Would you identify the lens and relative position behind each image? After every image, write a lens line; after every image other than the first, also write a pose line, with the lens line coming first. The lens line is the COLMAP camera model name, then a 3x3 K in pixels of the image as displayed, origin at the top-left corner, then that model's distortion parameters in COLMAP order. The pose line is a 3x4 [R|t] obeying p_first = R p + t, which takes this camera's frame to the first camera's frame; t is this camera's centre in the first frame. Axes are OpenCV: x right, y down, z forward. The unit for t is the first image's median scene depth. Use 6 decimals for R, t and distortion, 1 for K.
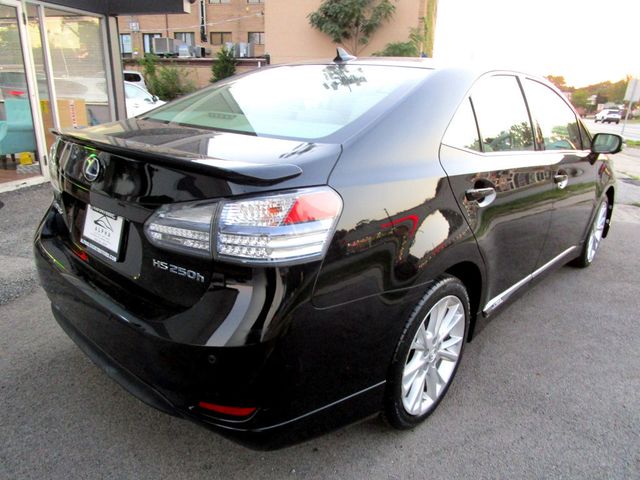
lens RADIAL K [[461.2, 0, 320.0], [0, 461.2, 240.0], [0, 0, 1]] dist [-0.029384, 0.008608]
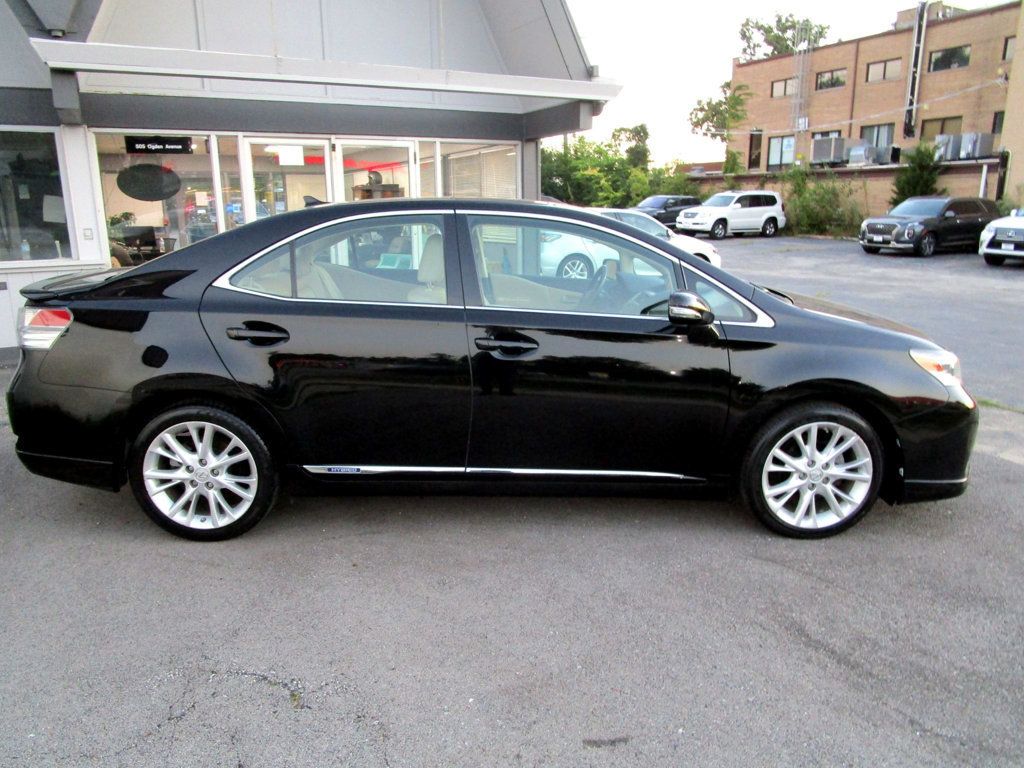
lens RADIAL K [[737.9, 0, 512.0], [0, 737.9, 384.0], [0, 0, 1]] dist [-0.029384, 0.008608]
pose [[0.641157, 0.149506, -0.752706, 0.193382], [-0.215058, 0.976542, 0.010778, -0.021745], [0.736660, 0.154965, 0.658269, 0.052981]]
